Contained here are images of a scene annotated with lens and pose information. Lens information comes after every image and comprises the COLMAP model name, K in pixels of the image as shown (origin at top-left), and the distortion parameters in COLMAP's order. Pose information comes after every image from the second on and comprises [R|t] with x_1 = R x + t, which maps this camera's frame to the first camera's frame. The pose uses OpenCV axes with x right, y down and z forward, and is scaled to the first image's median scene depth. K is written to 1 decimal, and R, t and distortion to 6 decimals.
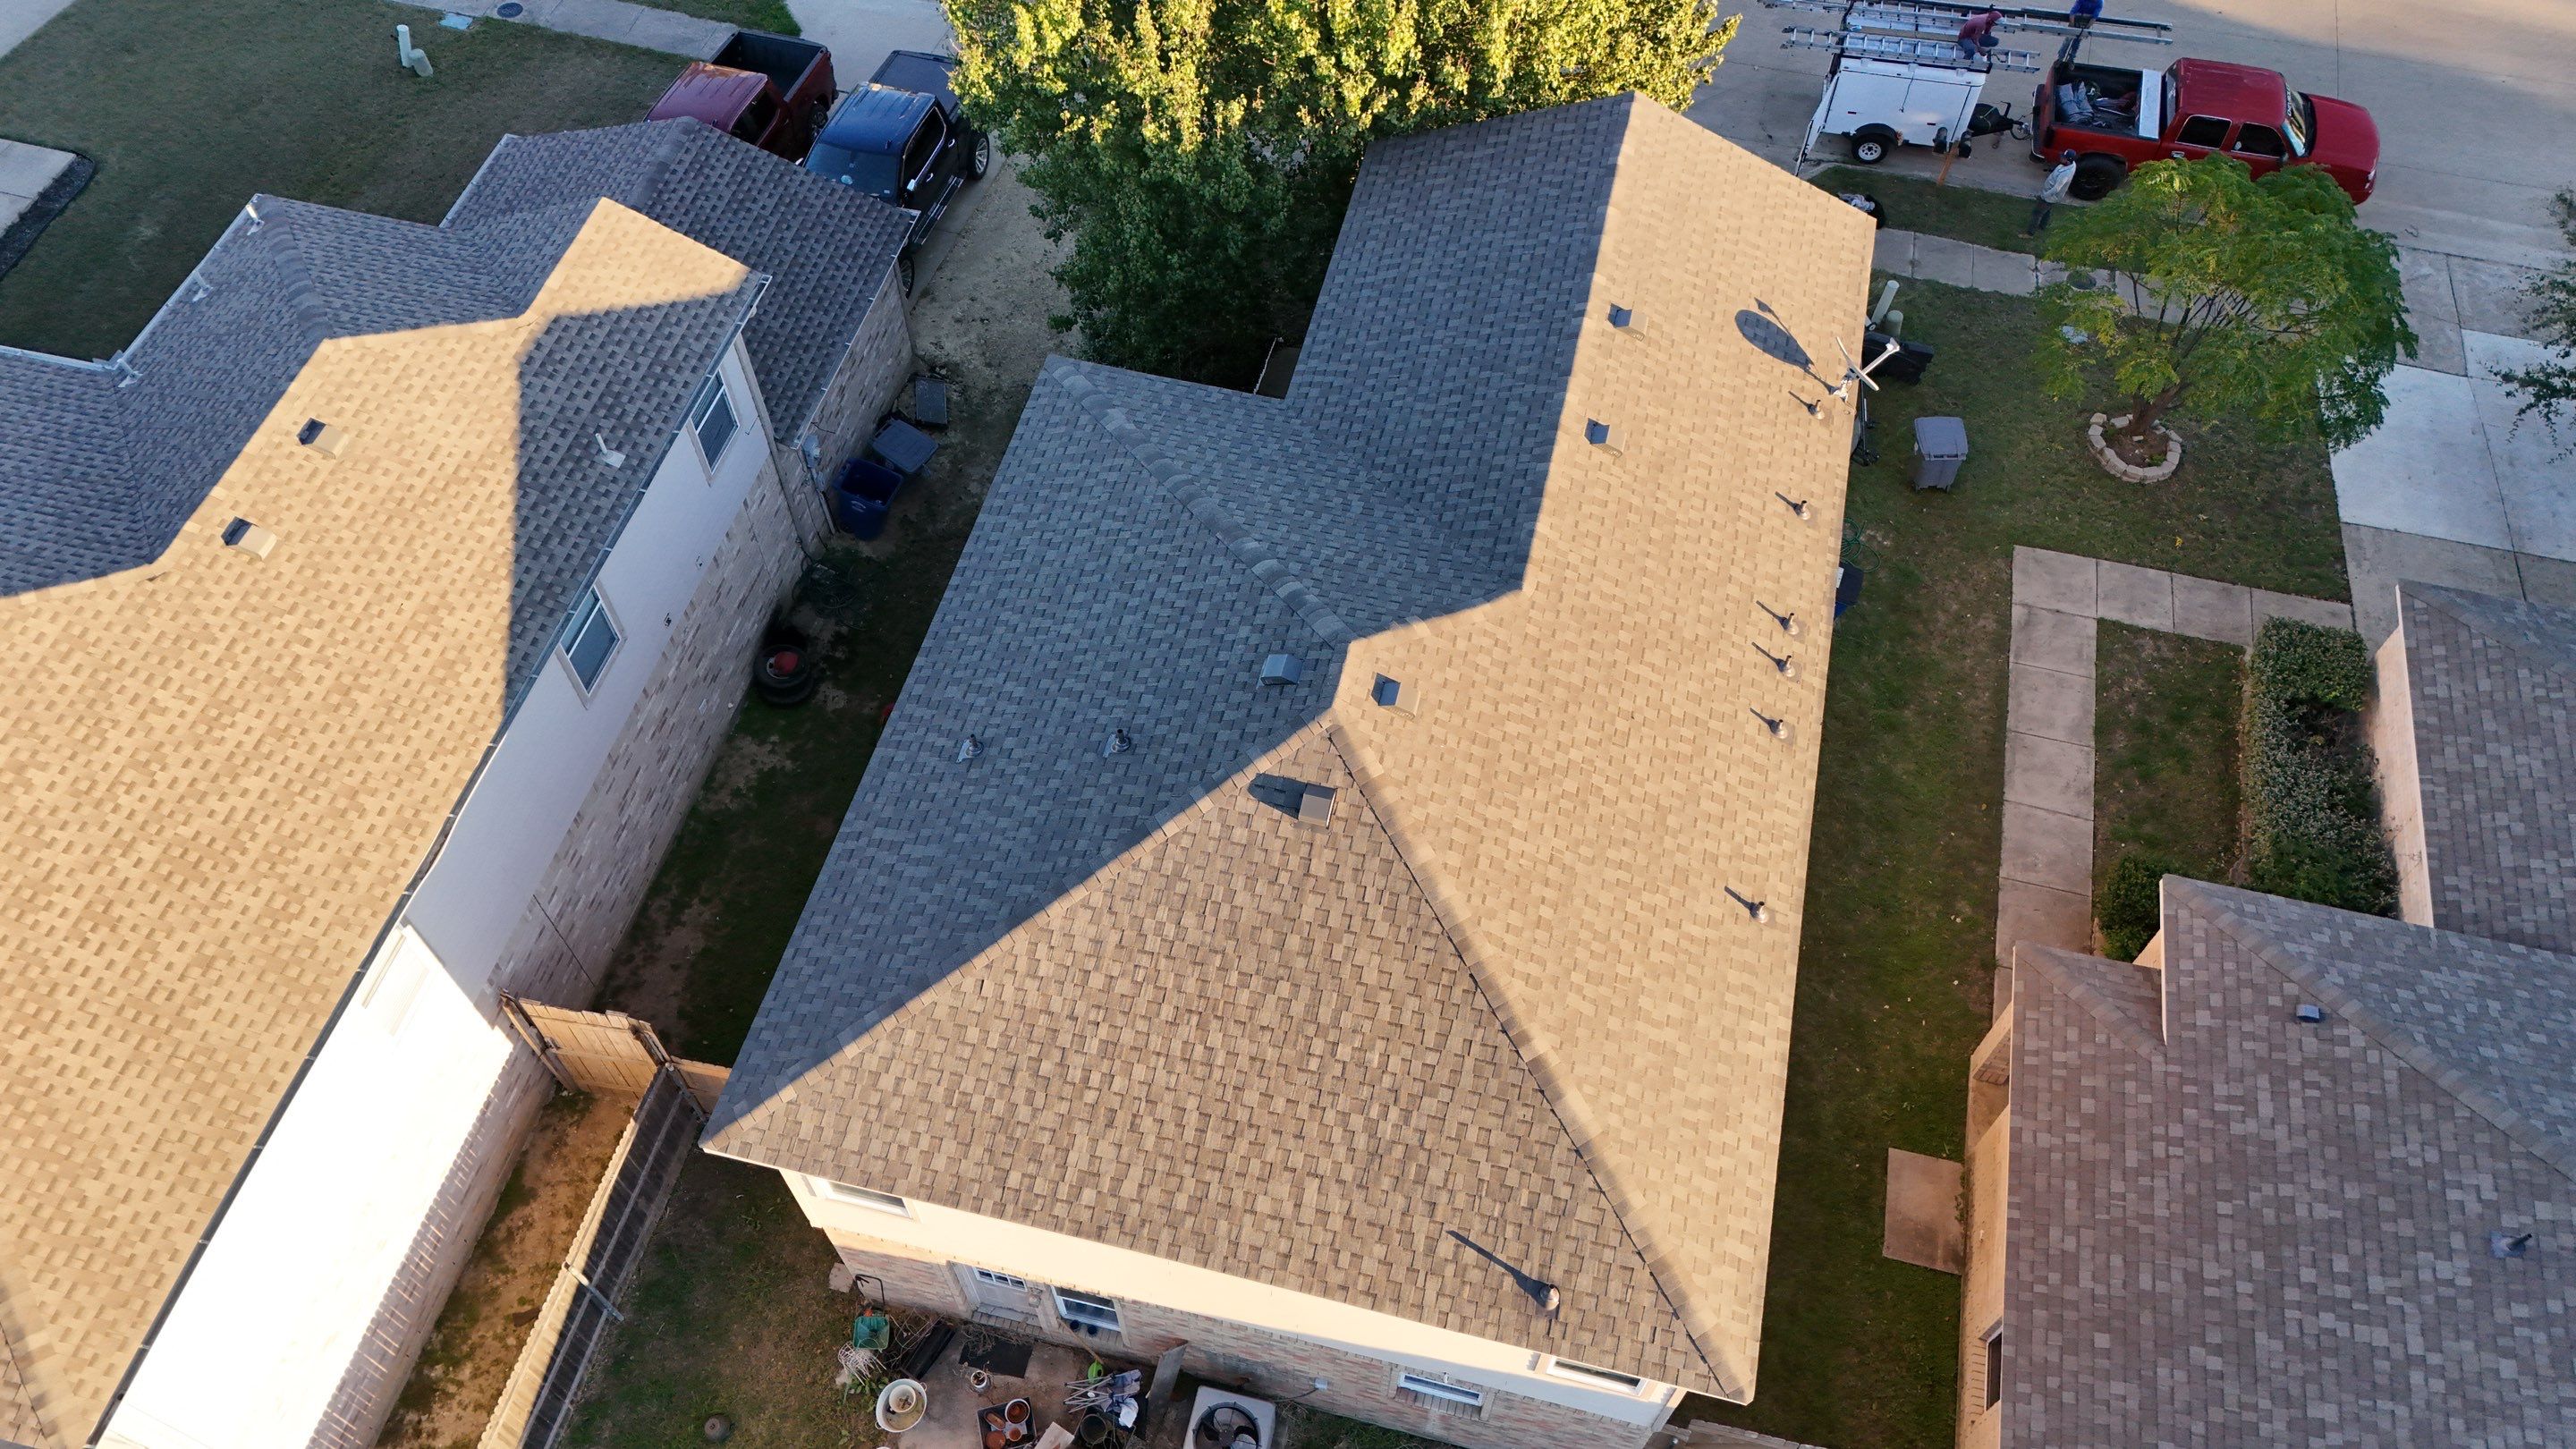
lens RADIAL K [[1868.6, 0, 1292.3], [0, 1868.6, 728.4], [0, 0, 1]] dist [0.070565, -0.050307]
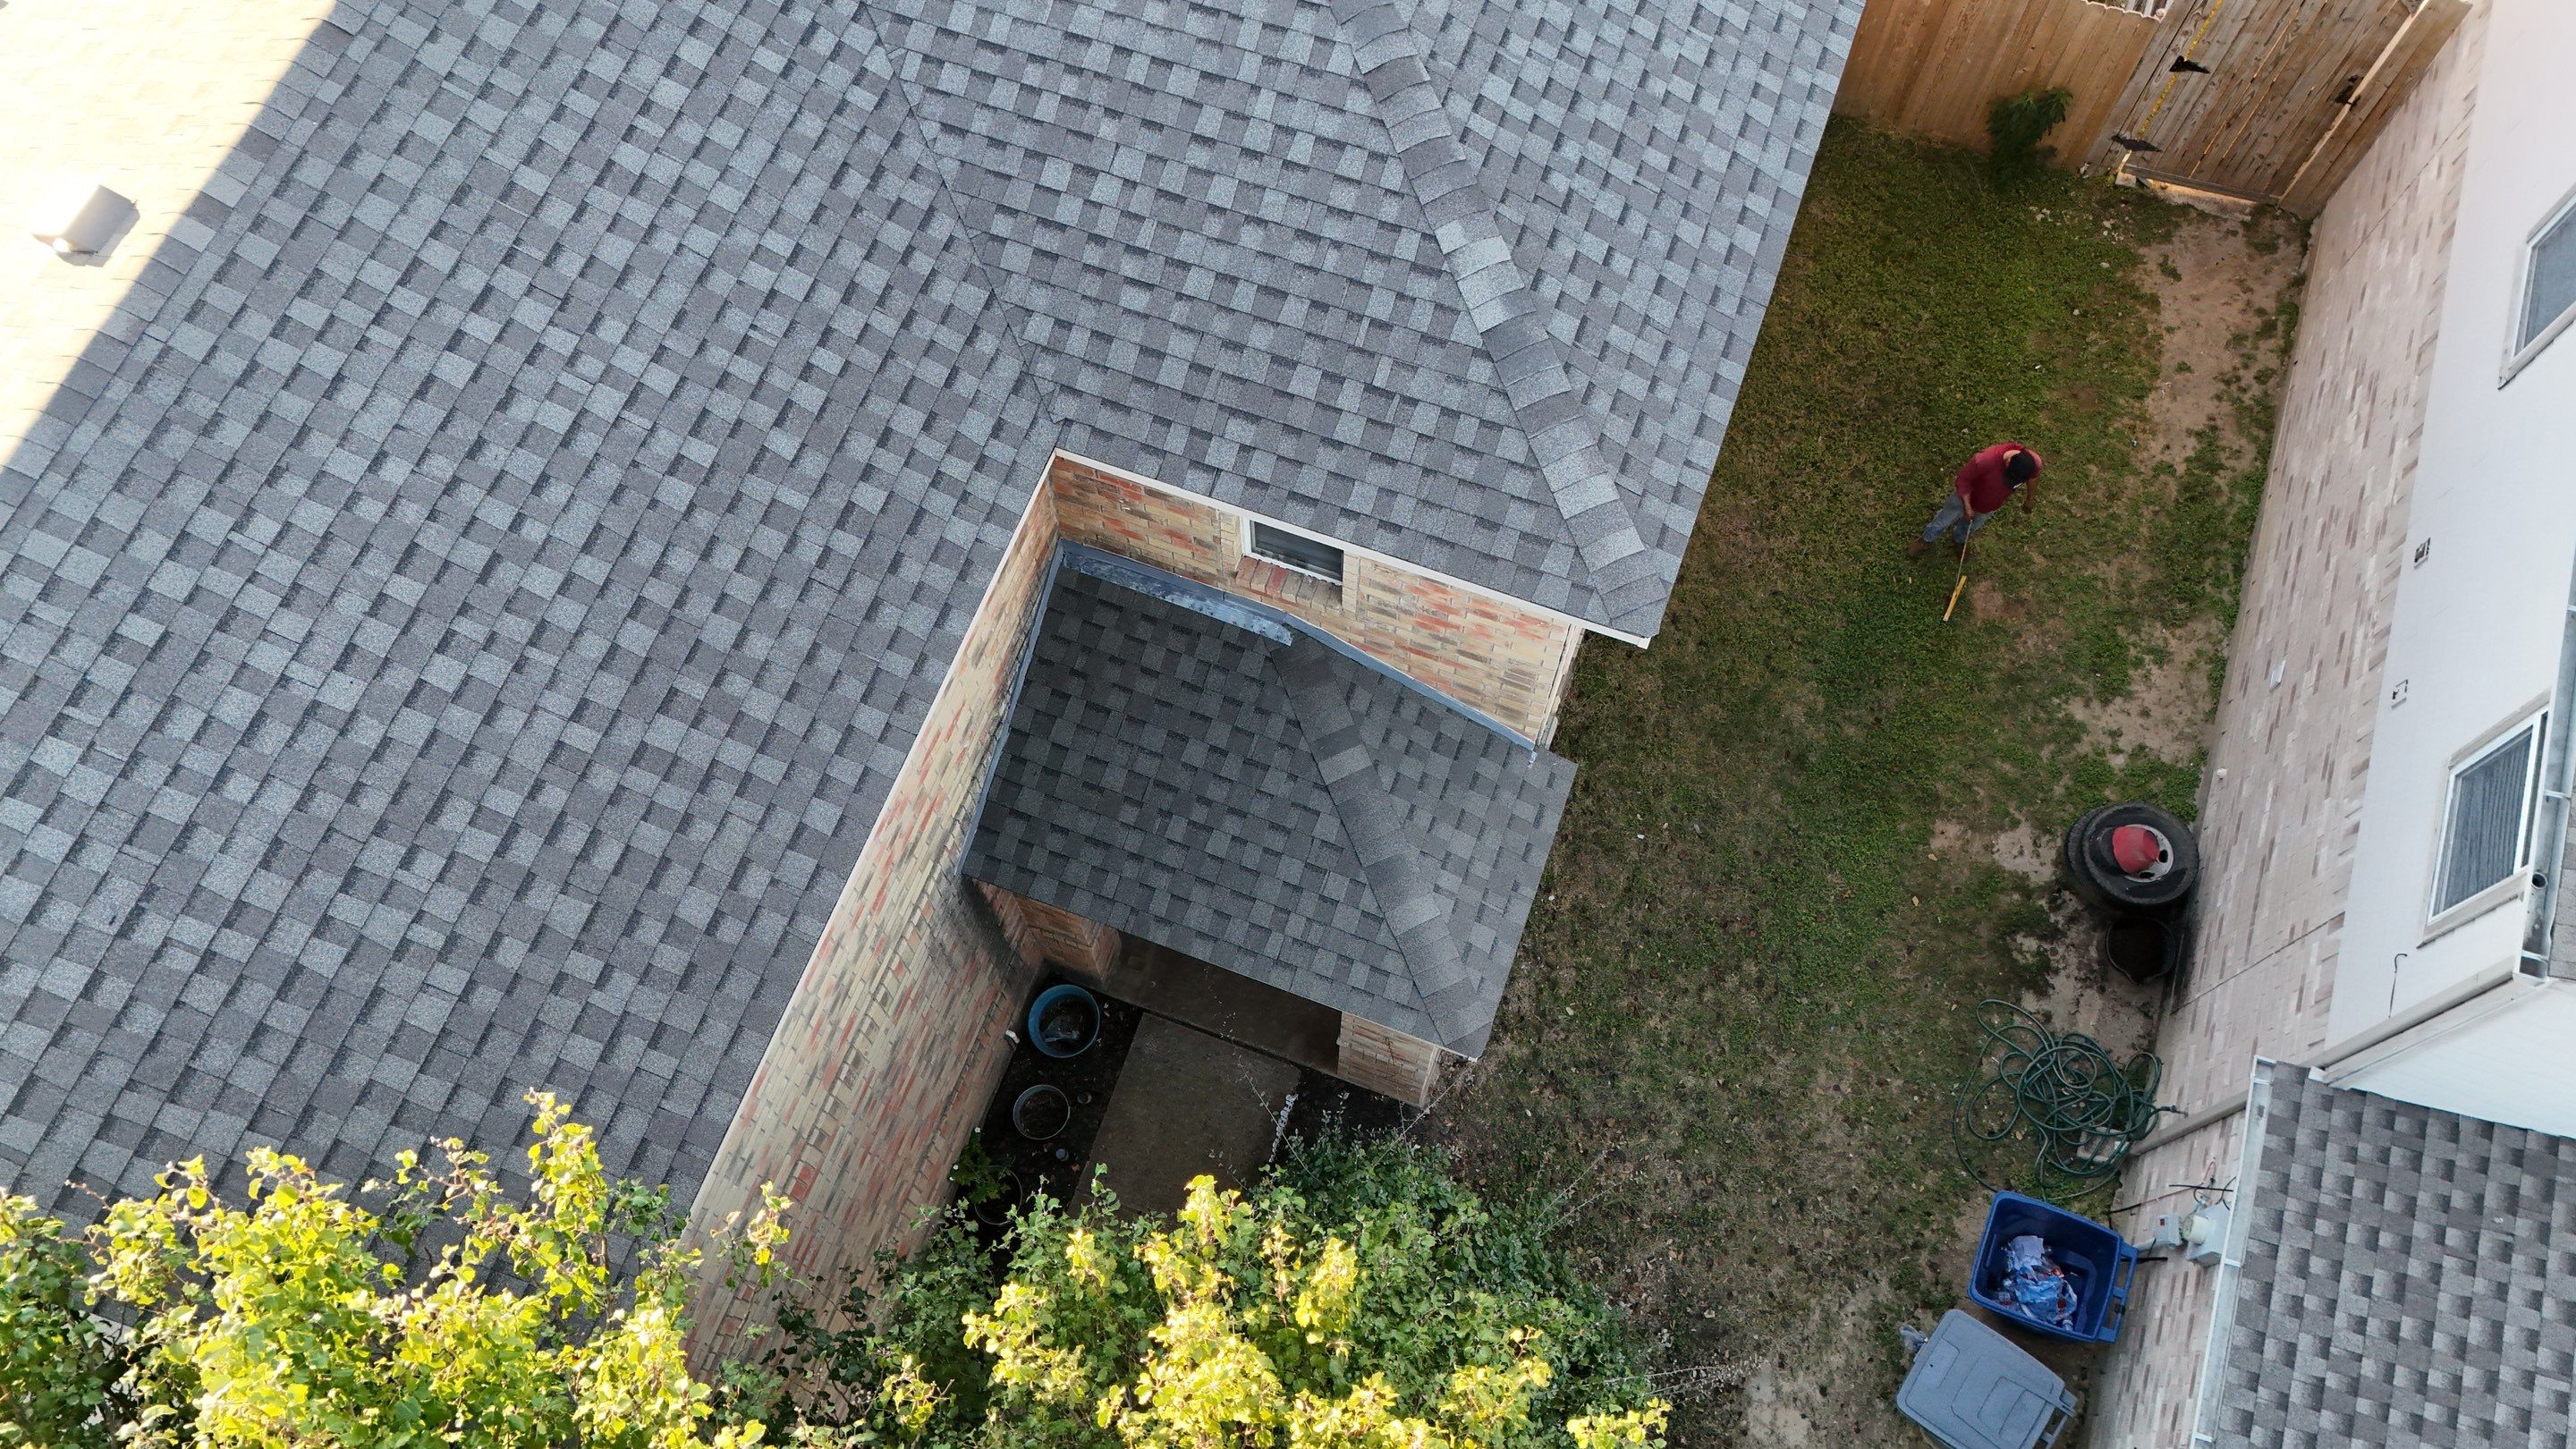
lens RADIAL K [[1868.6, 0, 1292.3], [0, 1868.6, 728.4], [0, 0, 1]] dist [0.070565, -0.050307]
pose [[-0.993403, -0.102067, 0.052275, -0.096287], [0.099979, -0.547605, 0.830742, -0.626354], [-0.056166, 0.830488, 0.554197, 0.963796]]
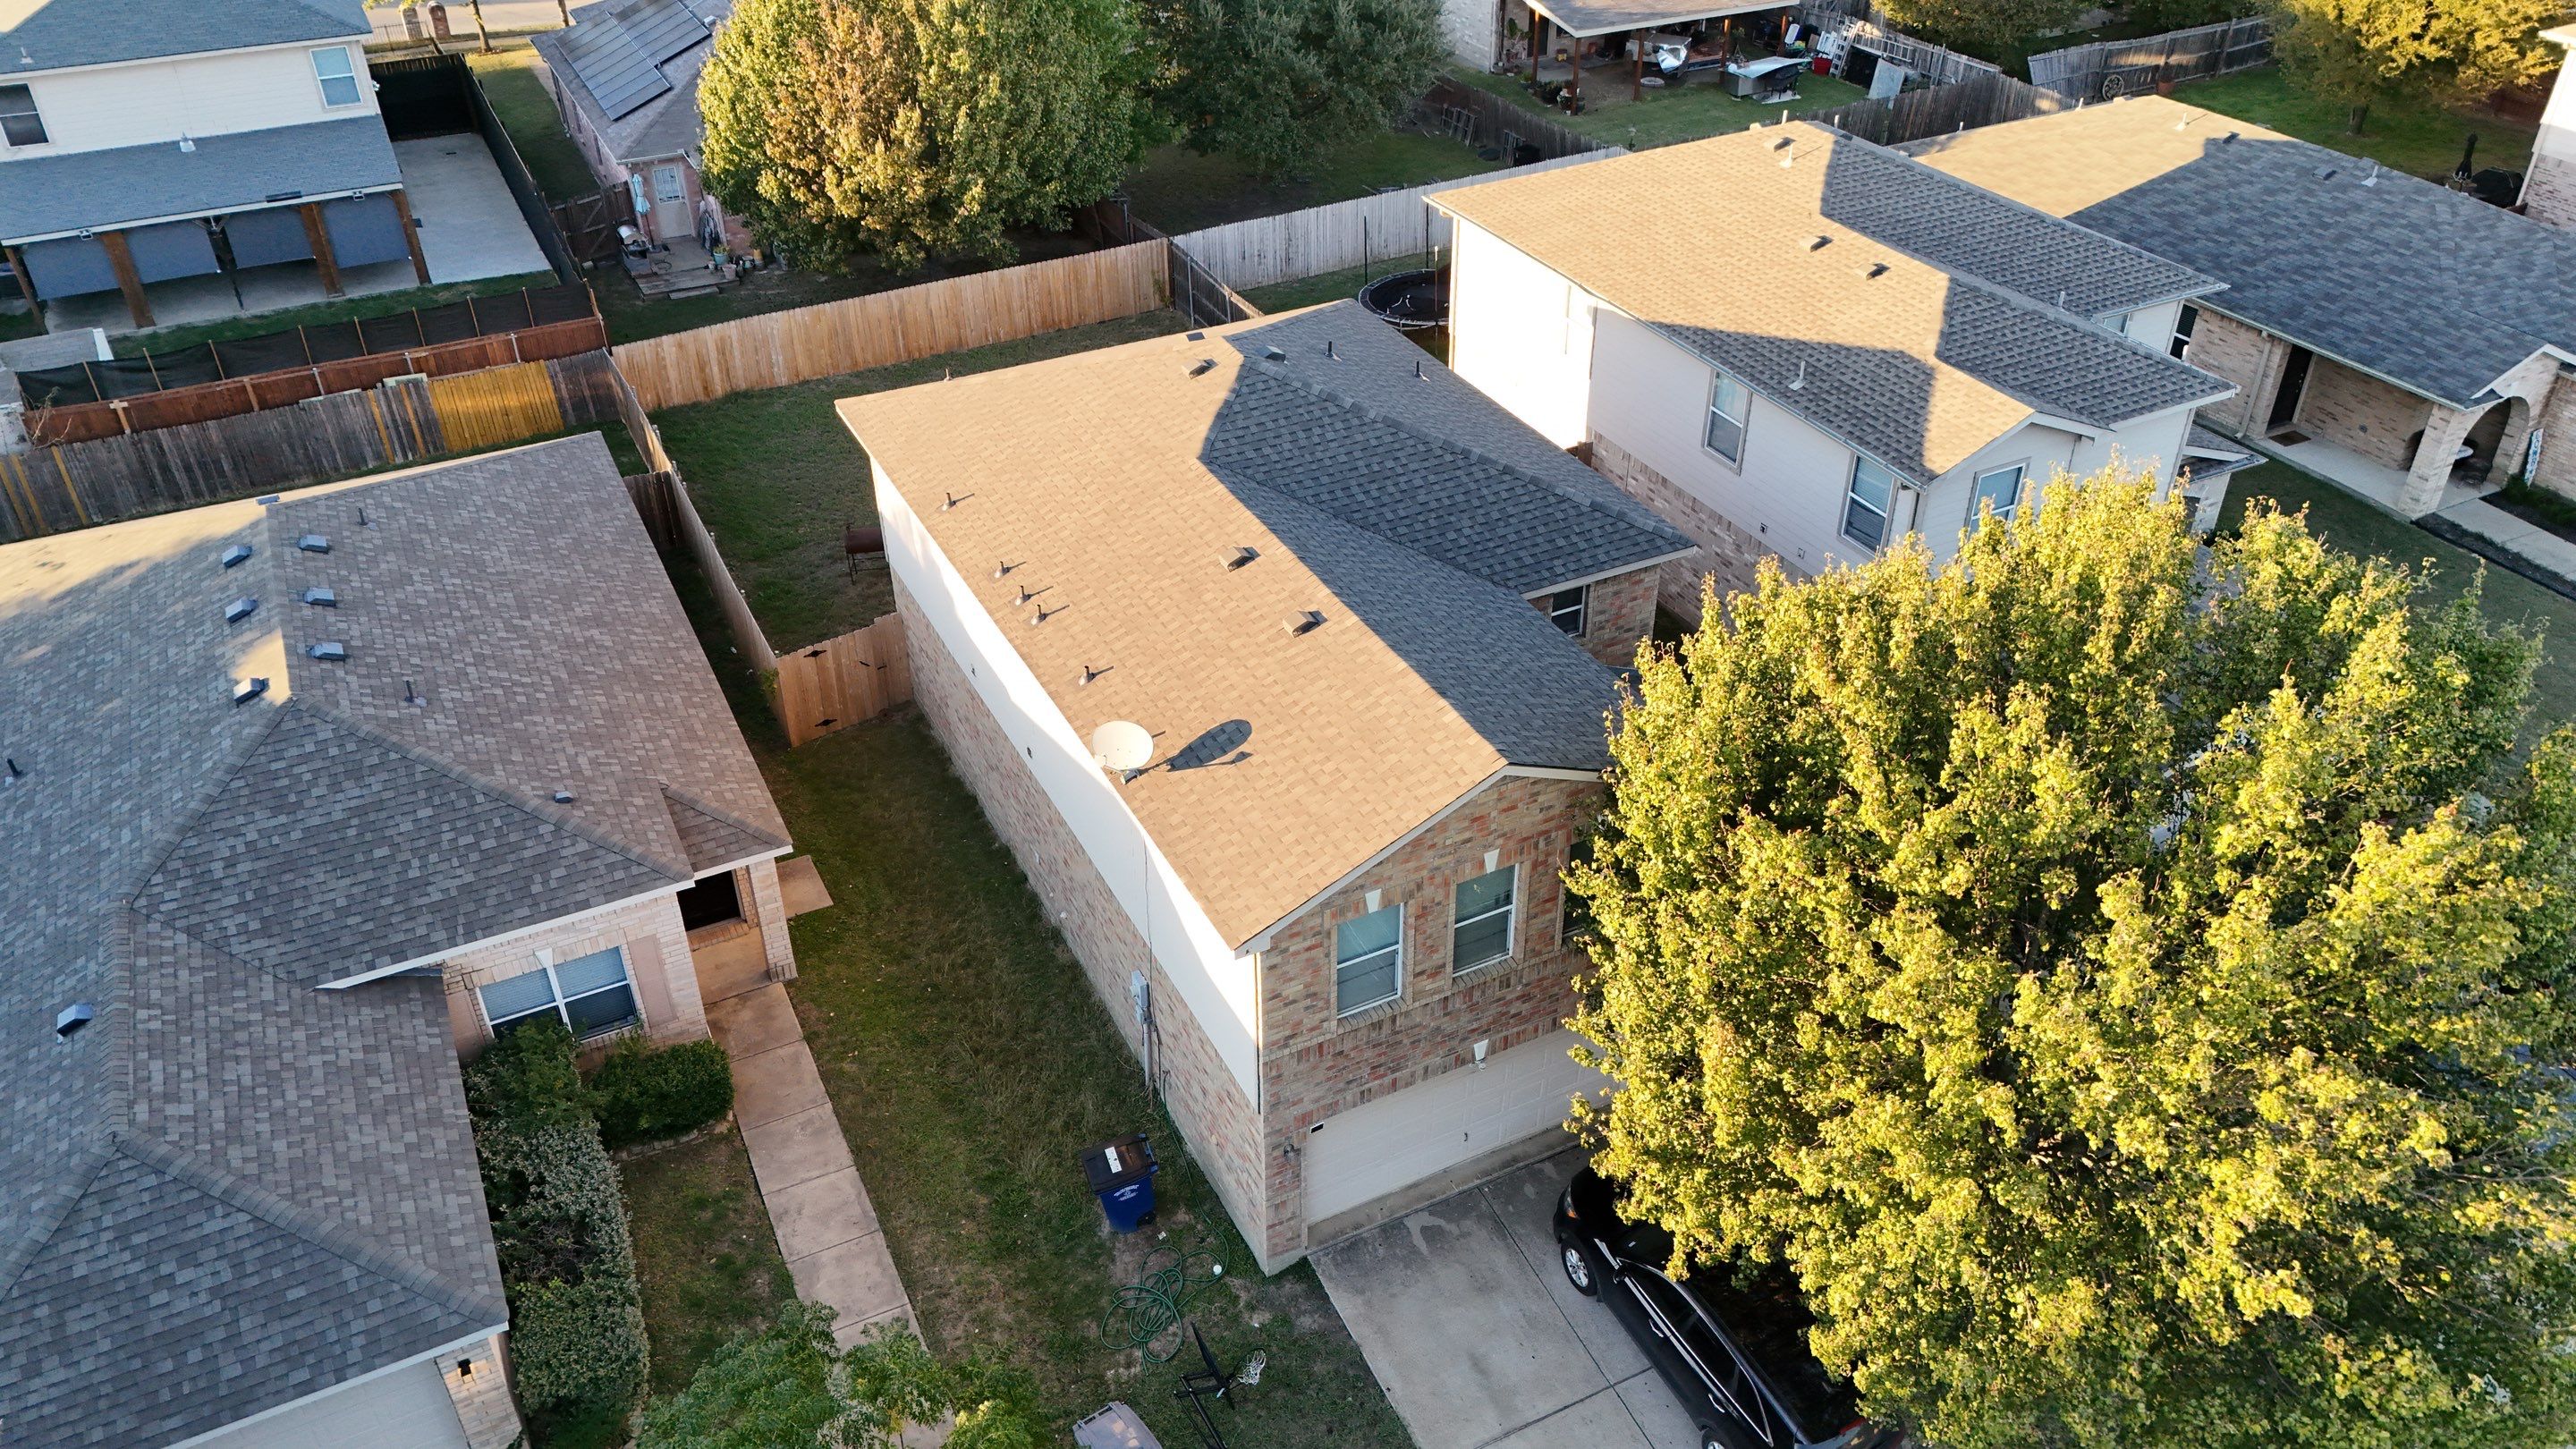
lens RADIAL K [[1891.9, 0, 1288.0], [0, 1891.9, 724.5], [0, 0, 1]] dist [0.069942, -0.067957]
pose [[-0.759453, 0.367699, -0.536683, 0.878121], [-0.540403, 0.102743, 0.835110, -1.234994], [0.362209, 0.924252, 0.120677, 1.031166]]
